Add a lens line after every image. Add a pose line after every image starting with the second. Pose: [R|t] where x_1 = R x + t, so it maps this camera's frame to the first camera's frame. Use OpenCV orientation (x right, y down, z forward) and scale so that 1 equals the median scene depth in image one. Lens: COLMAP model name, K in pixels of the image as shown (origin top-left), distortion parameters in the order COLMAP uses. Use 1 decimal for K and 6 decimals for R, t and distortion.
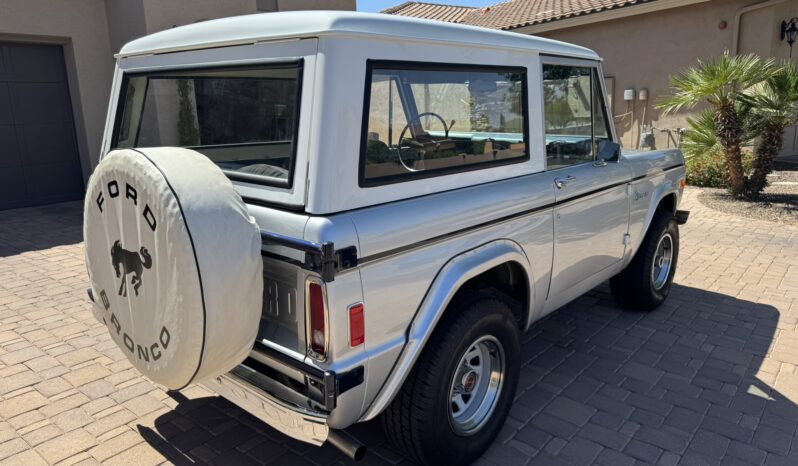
lens RADIAL K [[558.1, 0, 399.0], [0, 558.1, 233.0], [0, 0, 1]] dist [0.049671, -0.003328]
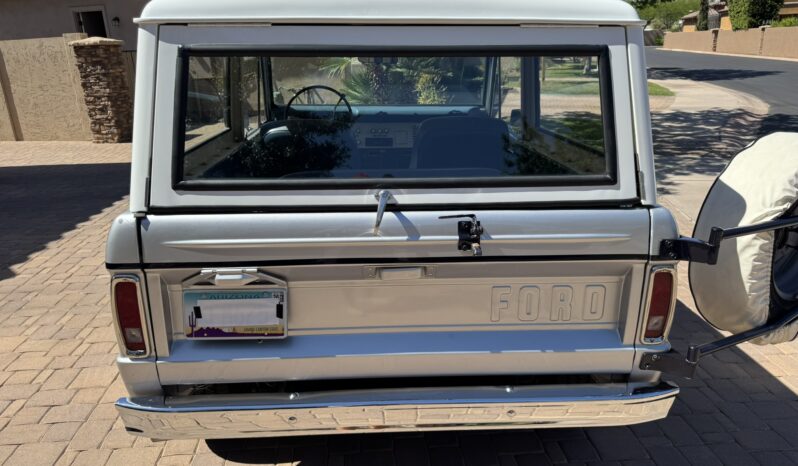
lens RADIAL K [[568.0, 0, 399.0], [0, 568.0, 233.0], [0, 0, 1]] dist [0.051158, -0.049740]
pose [[0.713126, -0.211588, 0.668343, -0.224404], [0.165892, 0.977220, 0.132366, -0.037339], [-0.681125, 0.016480, 0.731982, 0.104637]]
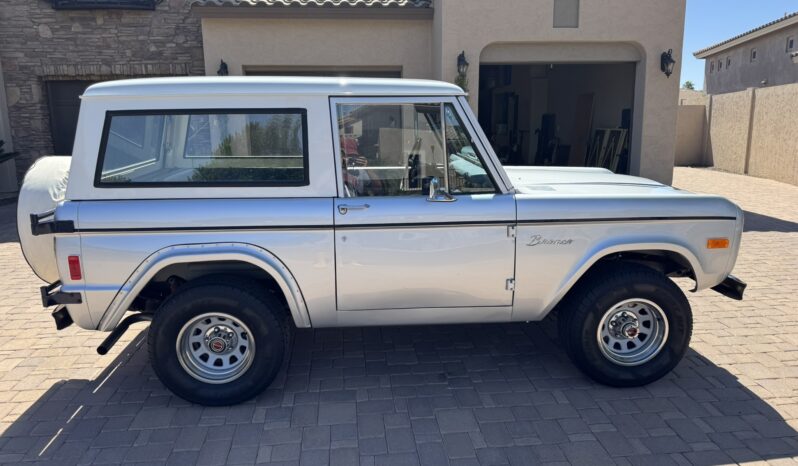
lens RADIAL K [[568.0, 0, 399.0], [0, 568.0, 233.0], [0, 0, 1]] dist [0.051158, -0.049740]
pose [[0.710474, 0.153606, -0.686754, 1.953673], [-0.158458, 0.985745, 0.056550, -0.208574], [0.685651, 0.068645, 0.724687, 0.439966]]
